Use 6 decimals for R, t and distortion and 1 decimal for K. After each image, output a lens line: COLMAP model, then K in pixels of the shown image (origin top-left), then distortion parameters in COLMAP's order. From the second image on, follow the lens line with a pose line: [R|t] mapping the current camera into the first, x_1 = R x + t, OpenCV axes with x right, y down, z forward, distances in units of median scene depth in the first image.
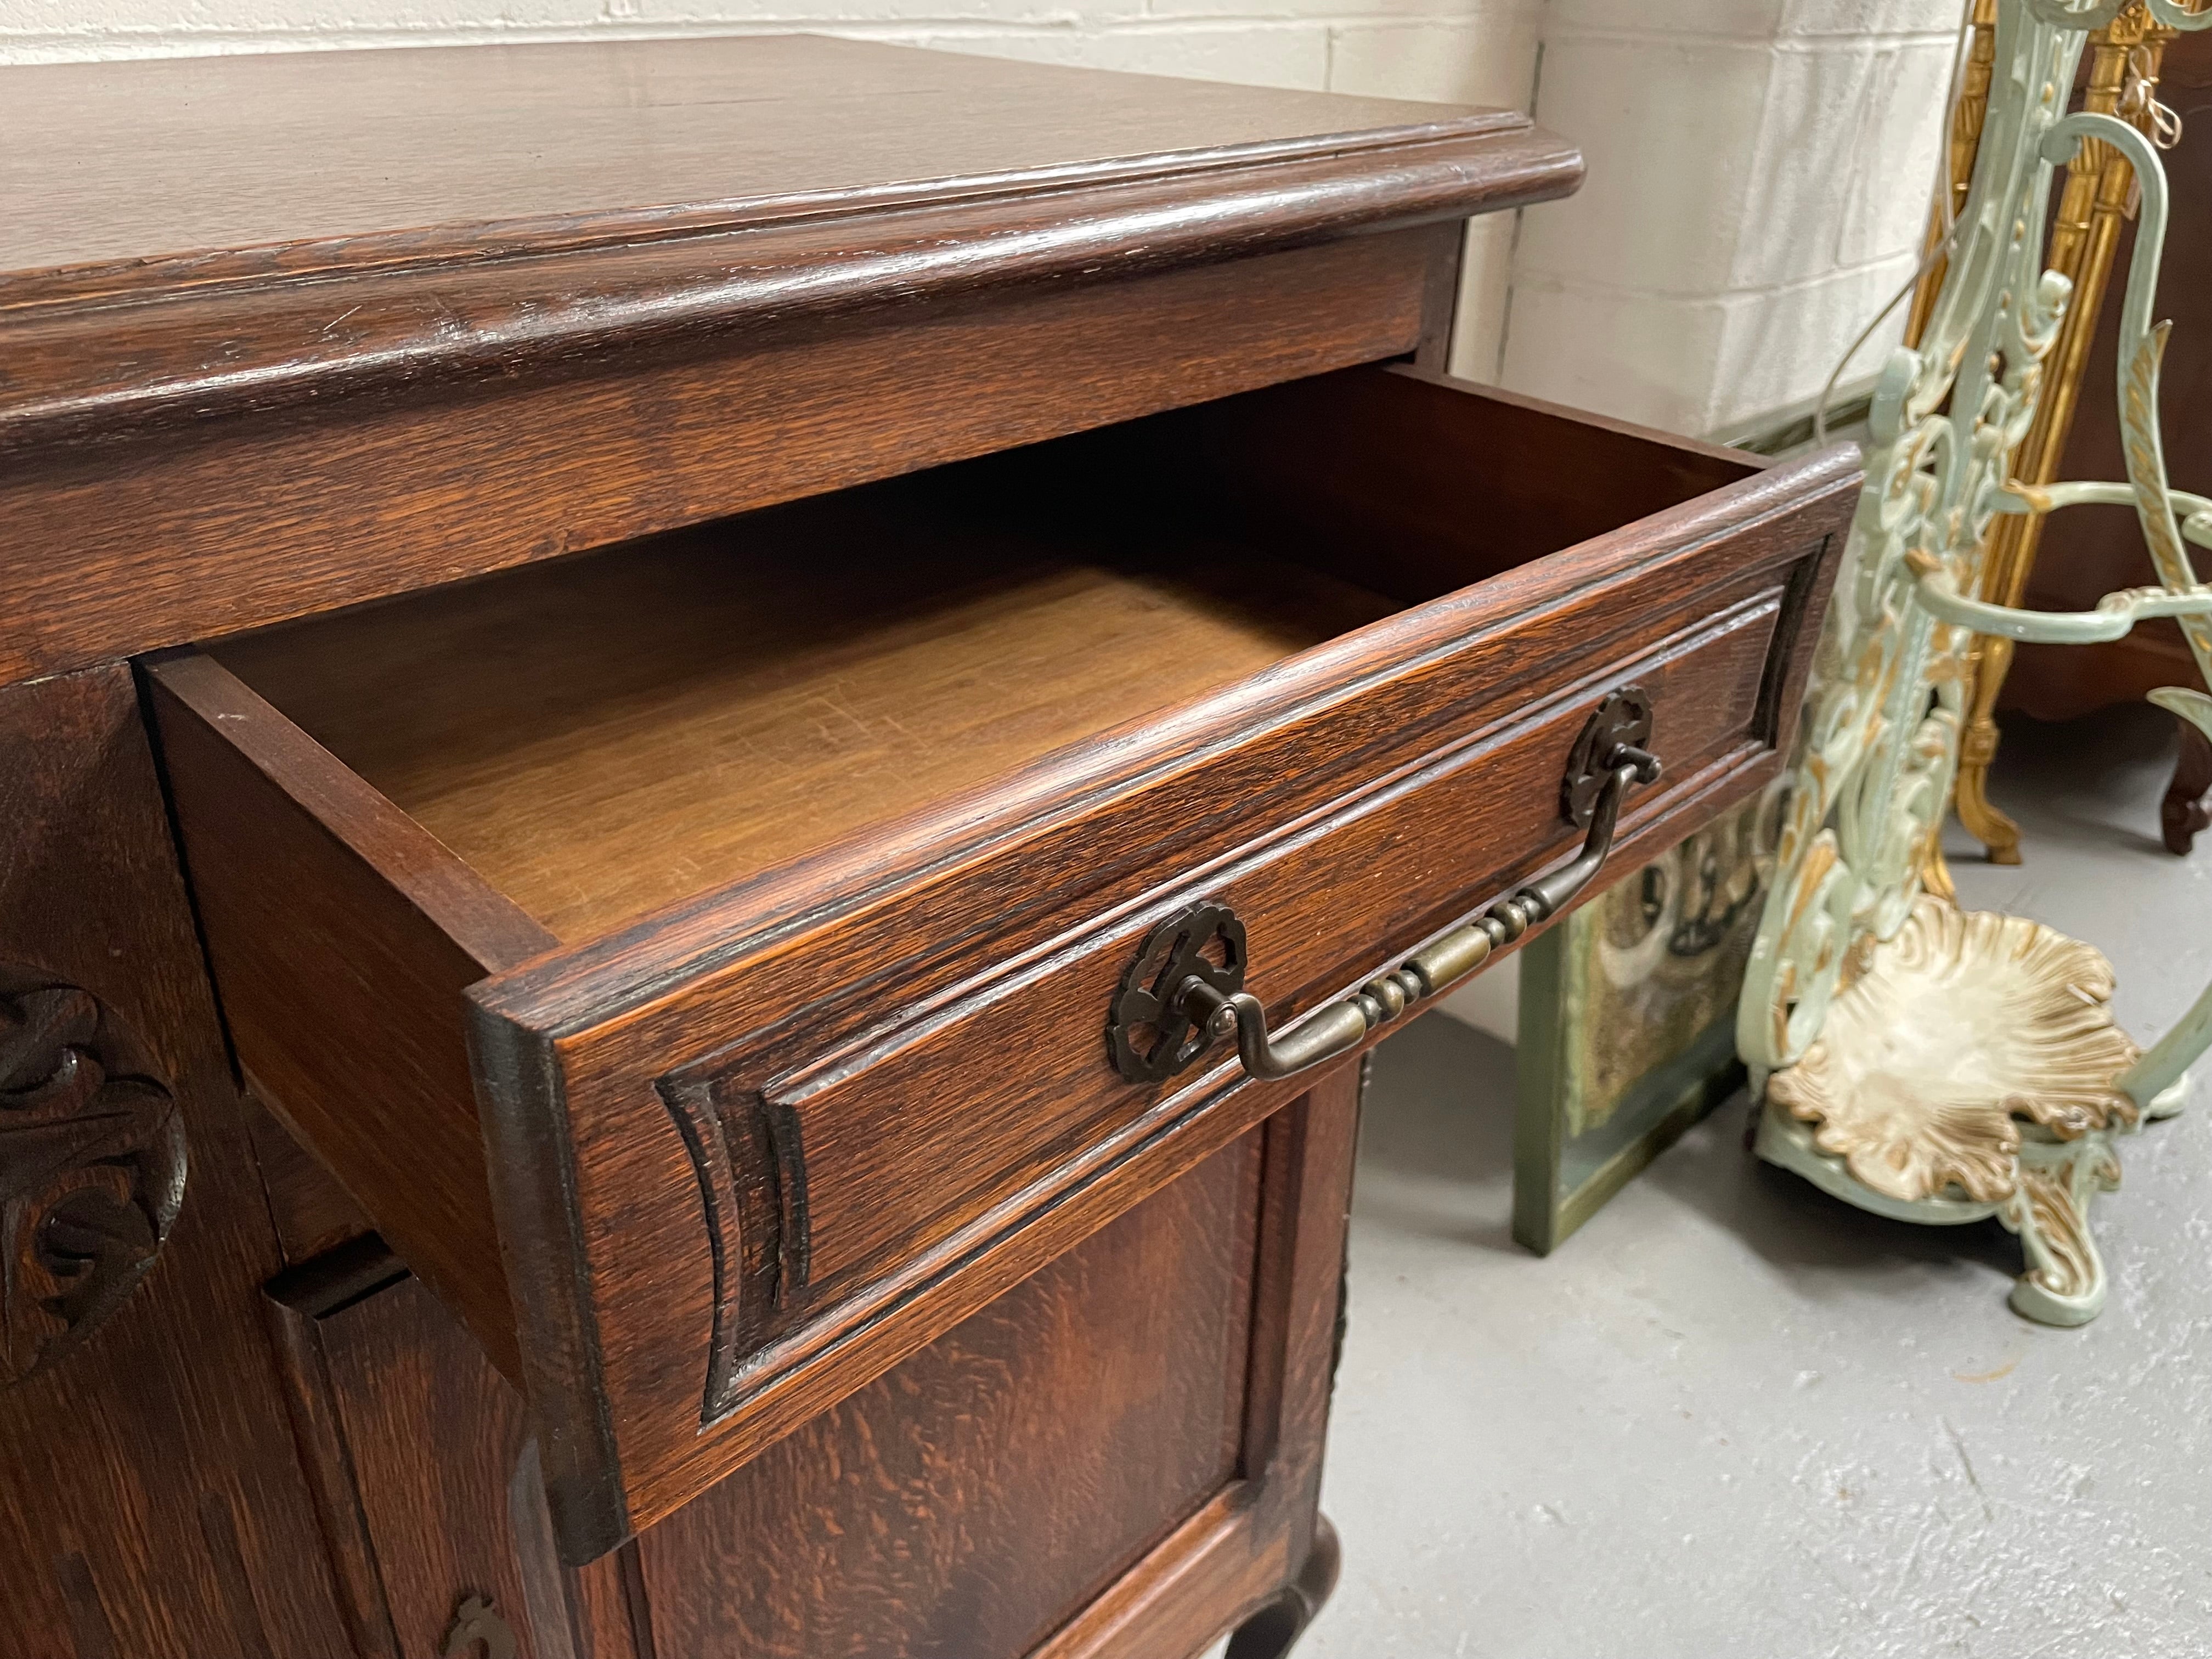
lens RADIAL K [[1686.9, 0, 1113.8], [0, 1686.9, 819.9], [0, 0, 1]] dist [0.082214, -0.116945]
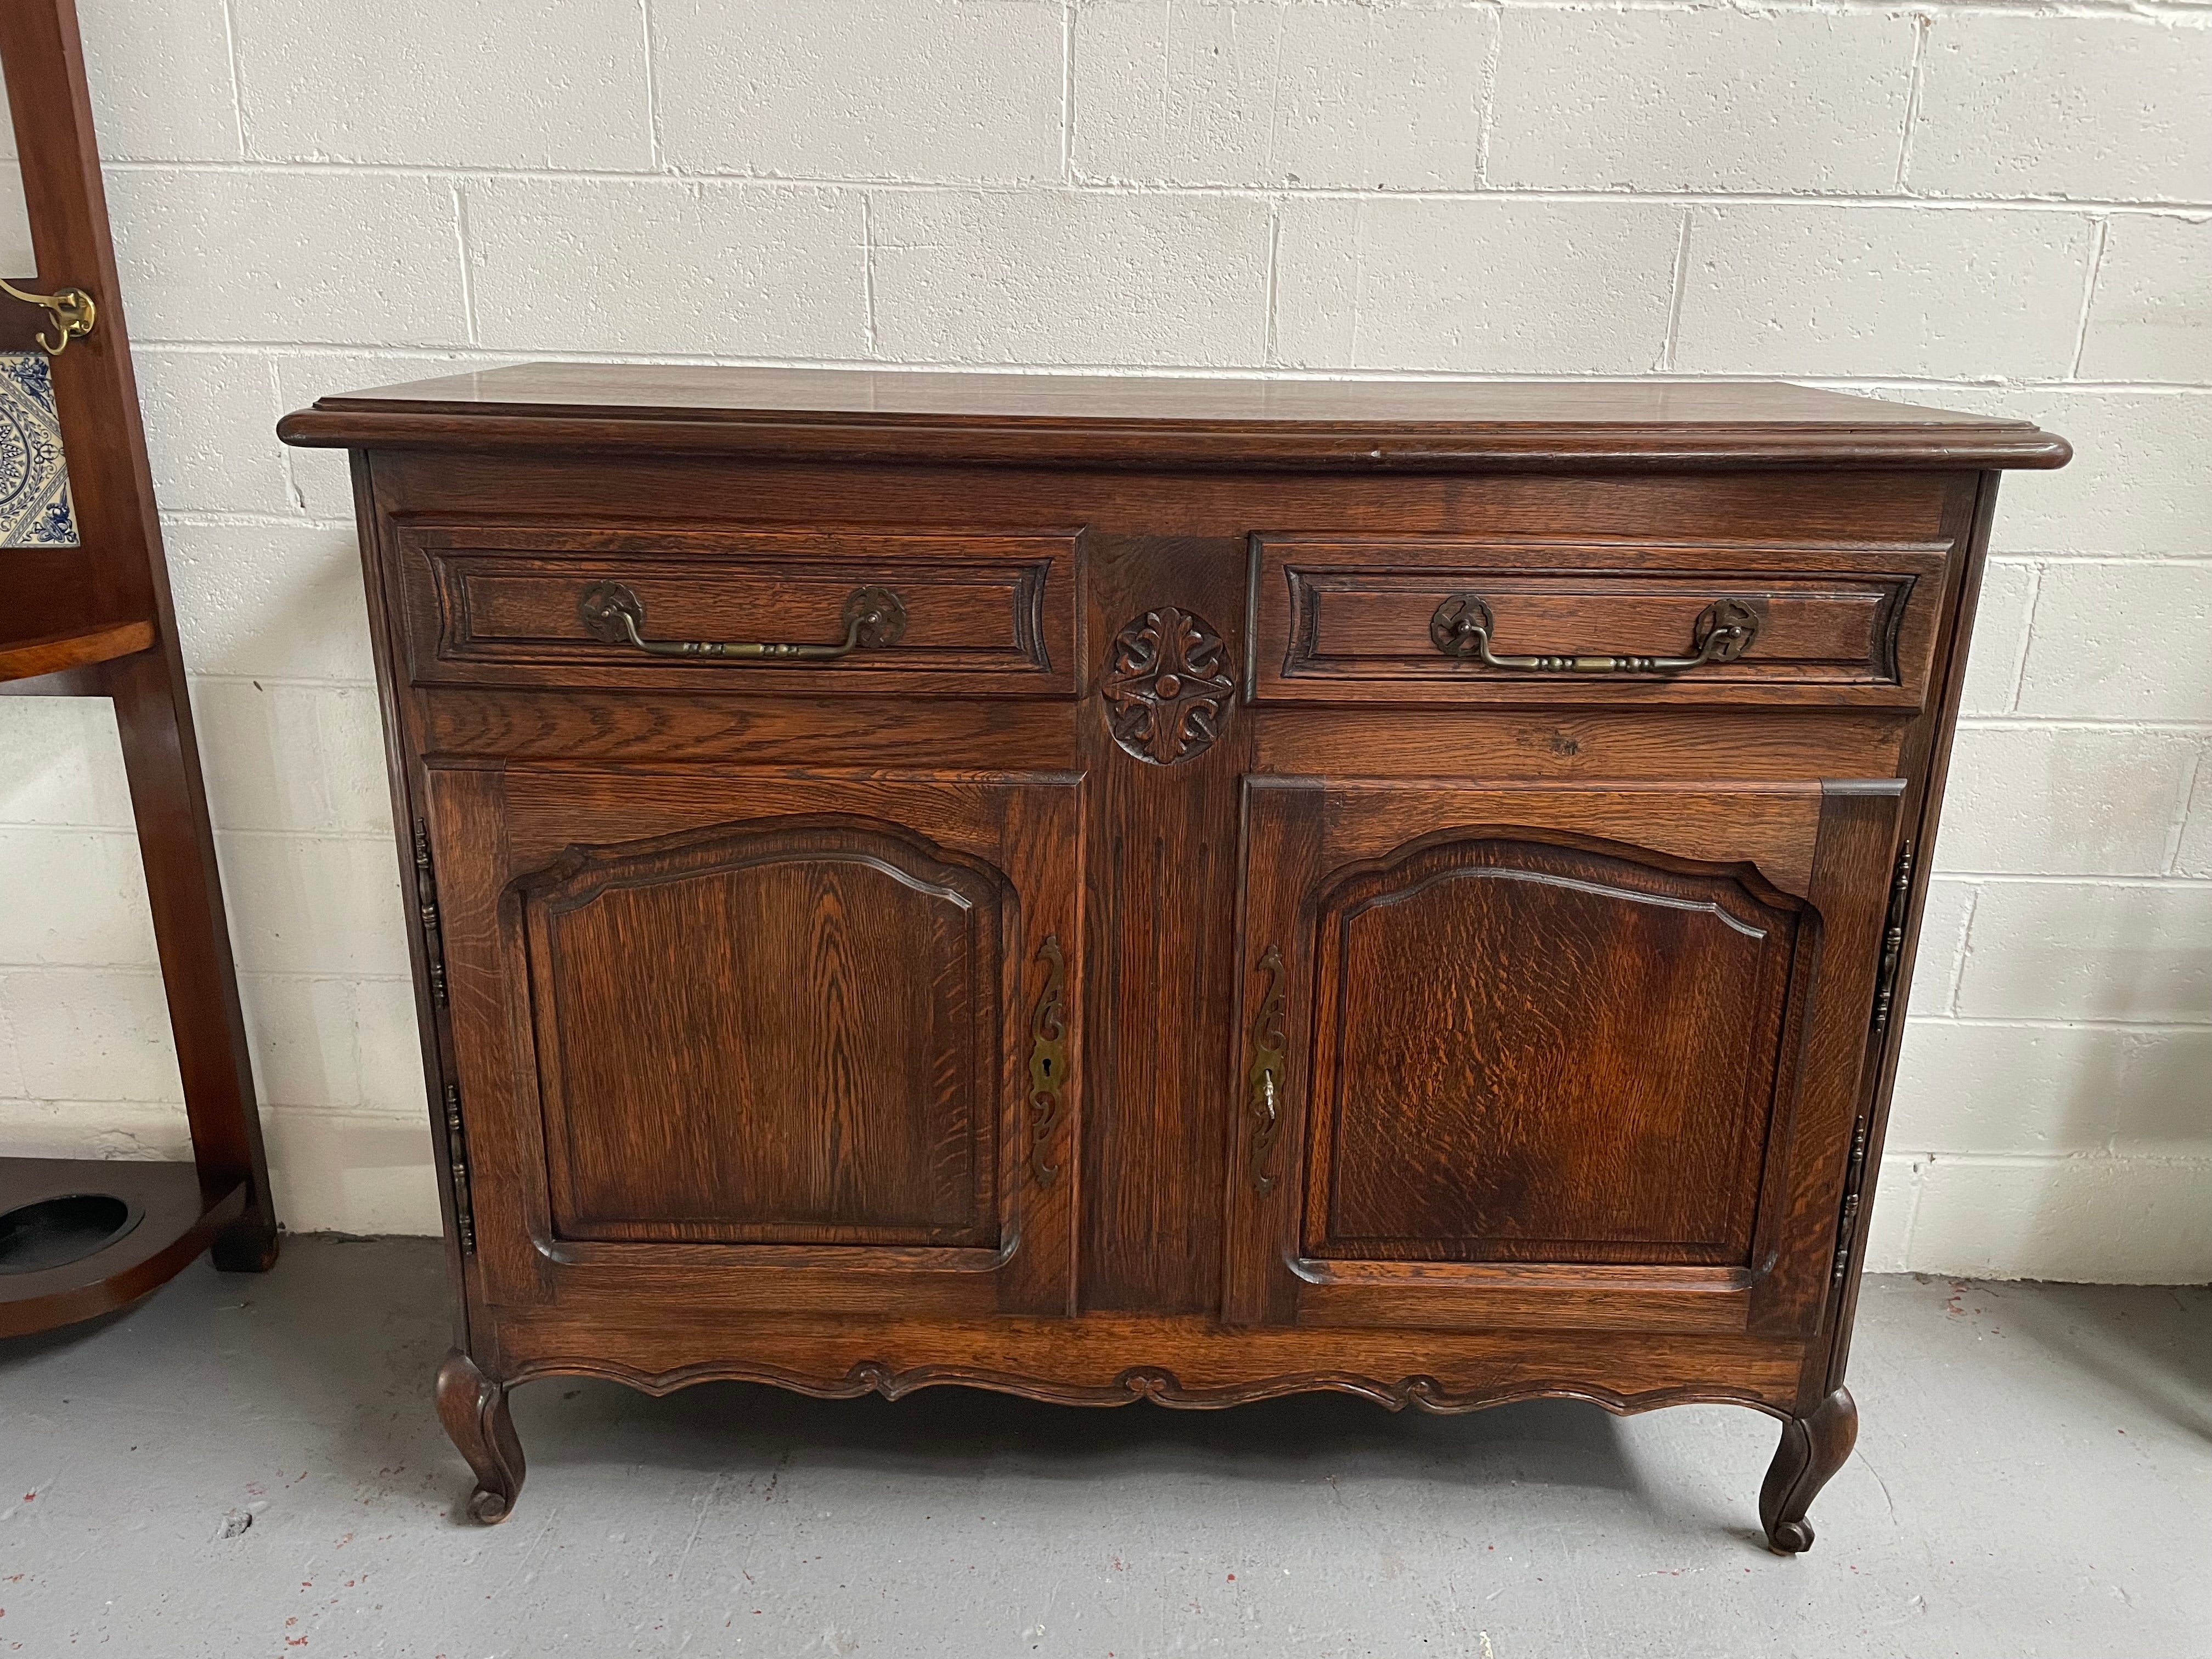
lens RADIAL K [[1686.6, 0, 1097.8], [0, 1686.6, 814.9], [0, 0, 1]] dist [0.086616, -0.111922]
pose [[0.696534, 0.202055, -0.688487, 0.399238], [-0.332655, 0.941116, -0.060347, 0.181931], [0.635752, 0.271063, 0.722734, -0.363222]]
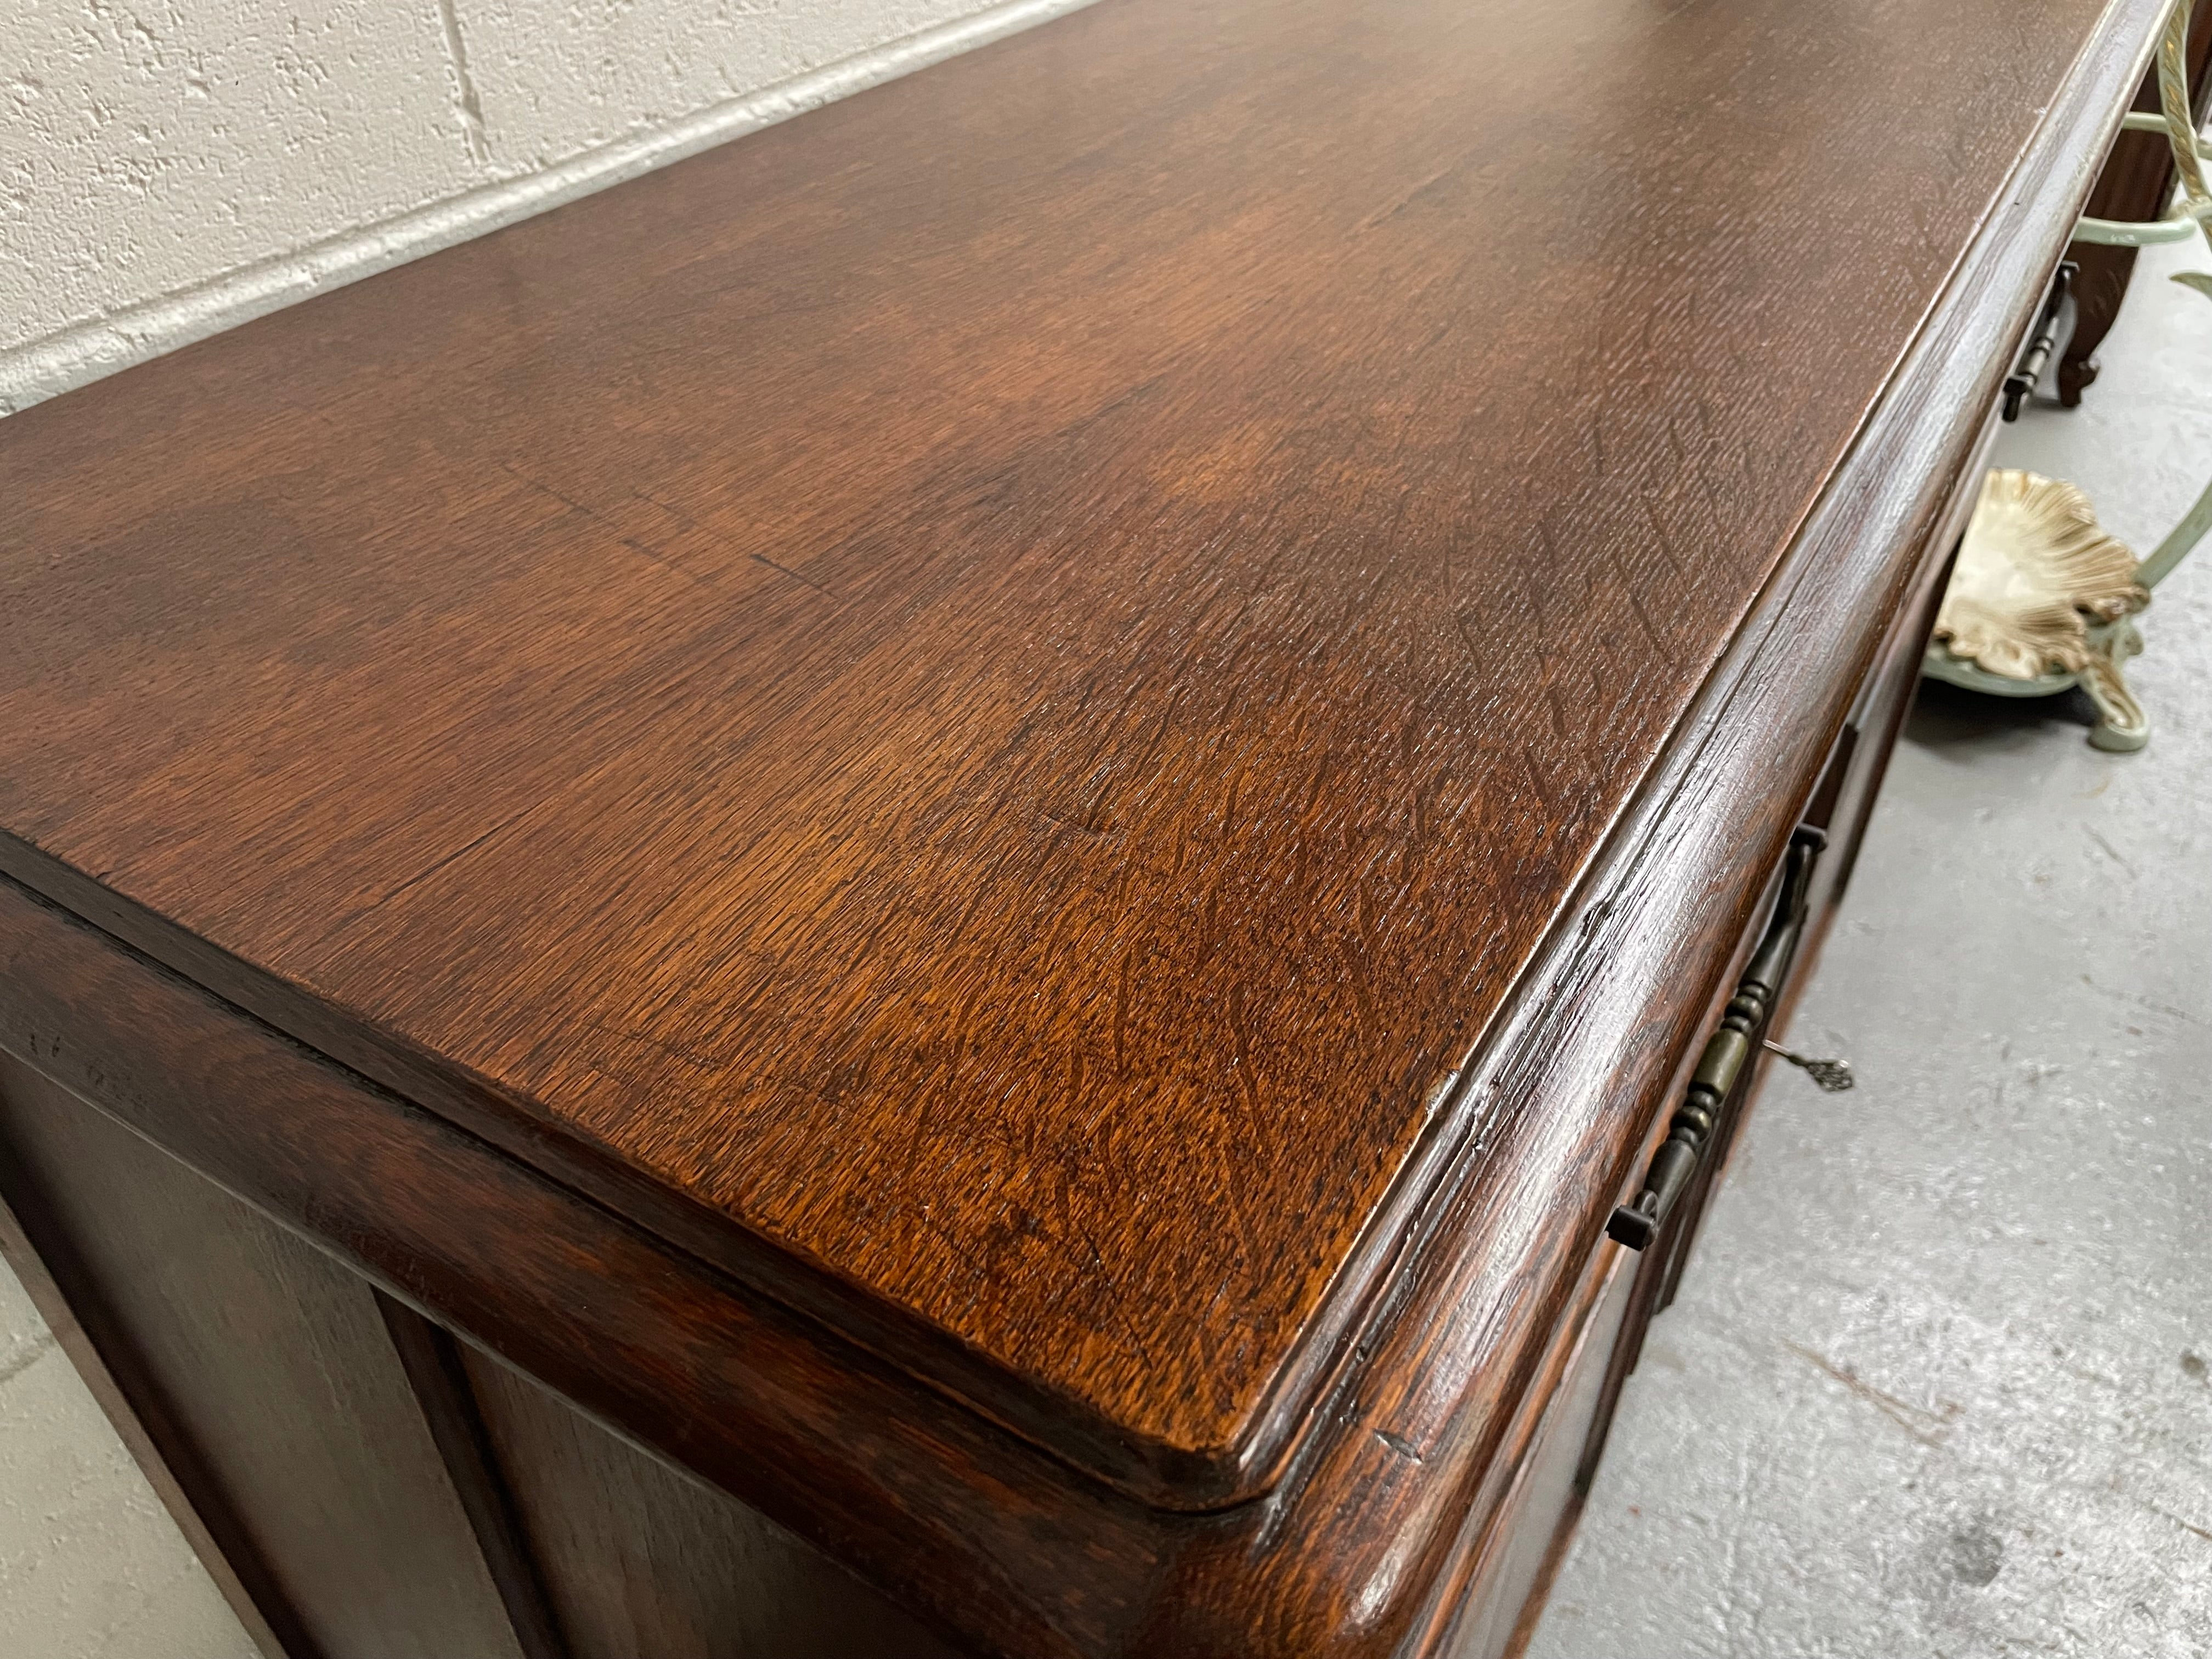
lens RADIAL K [[1701.7, 0, 1096.5], [0, 1701.7, 828.3], [0, 0, 1]] dist [0.066484, -0.100228]
pose [[0.972520, -0.170437, 0.158609, -0.489858], [0.140297, 0.972677, 0.184974, -0.019973], [-0.185802, -0.157639, 0.969860, -0.207906]]
